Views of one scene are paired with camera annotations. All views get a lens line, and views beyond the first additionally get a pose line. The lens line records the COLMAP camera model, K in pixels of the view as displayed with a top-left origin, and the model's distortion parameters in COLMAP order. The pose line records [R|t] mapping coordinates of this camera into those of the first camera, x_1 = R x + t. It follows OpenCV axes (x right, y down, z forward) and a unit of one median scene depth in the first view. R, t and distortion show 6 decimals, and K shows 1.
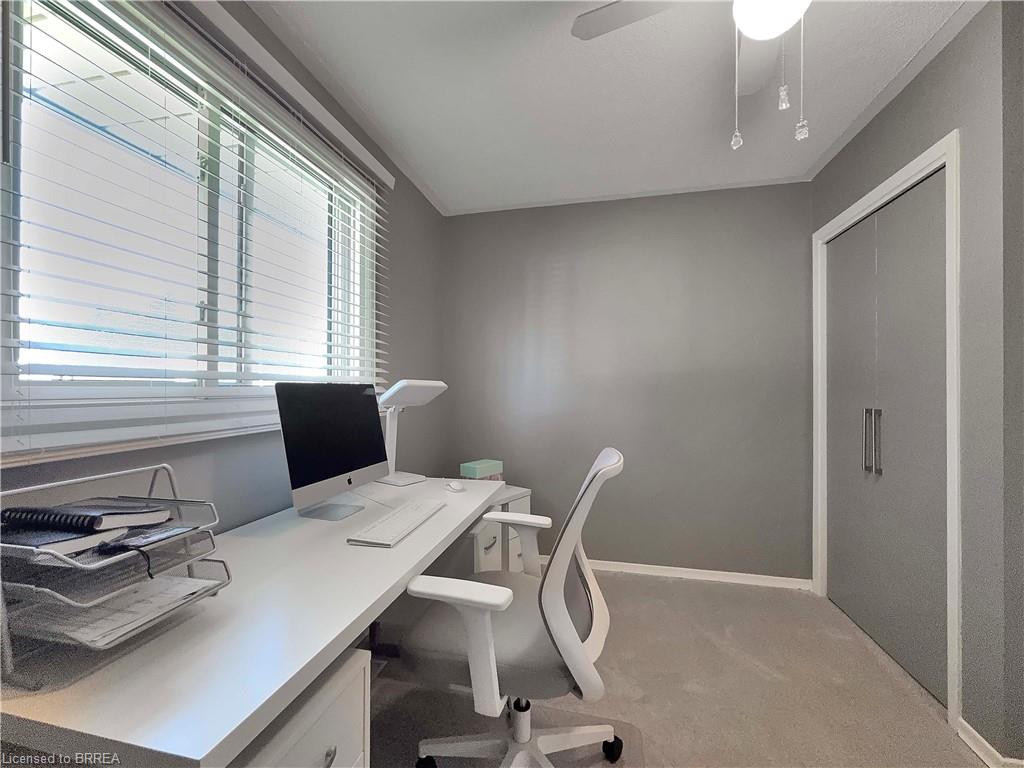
lens RADIAL K [[420.6, 0, 512.0], [0, 420.6, 384.0], [0, 0, 1]] dist [0.002871, 0.000125]
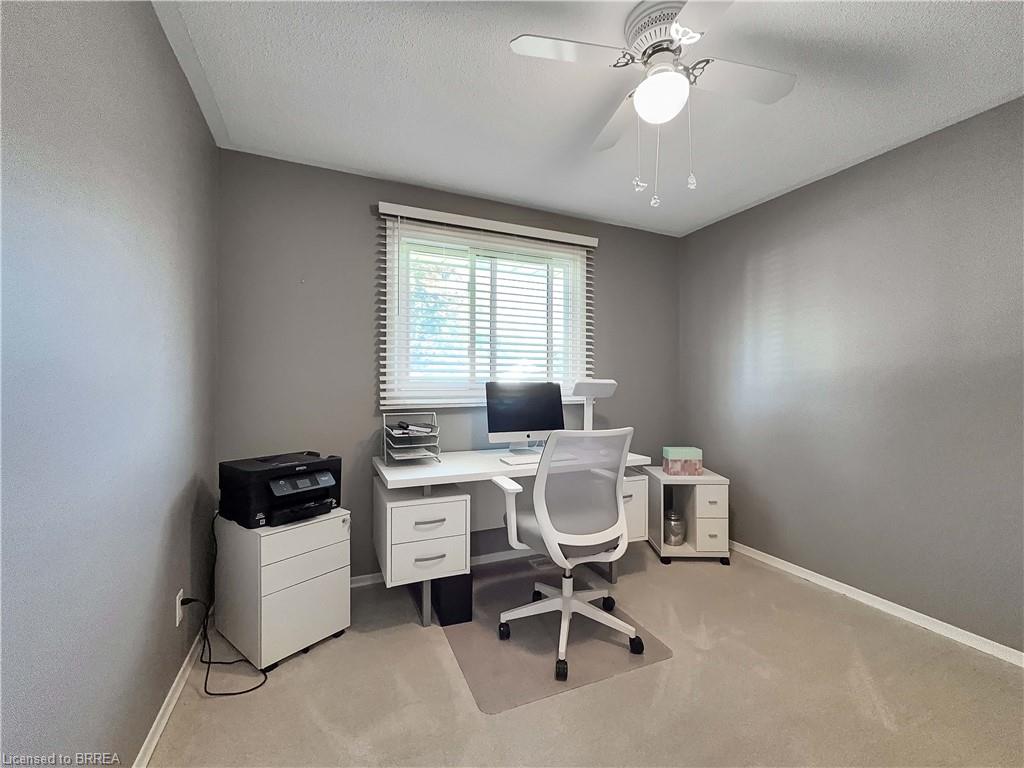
lens RADIAL K [[420.6, 0, 512.0], [0, 420.6, 384.0], [0, 0, 1]] dist [0.002871, 0.000125]
pose [[0.586274, -0.019659, -0.809875, 0.833733], [0.010963, 0.999806, -0.016333, 0.030150], [0.810039, 0.000697, 0.586376, -0.087552]]
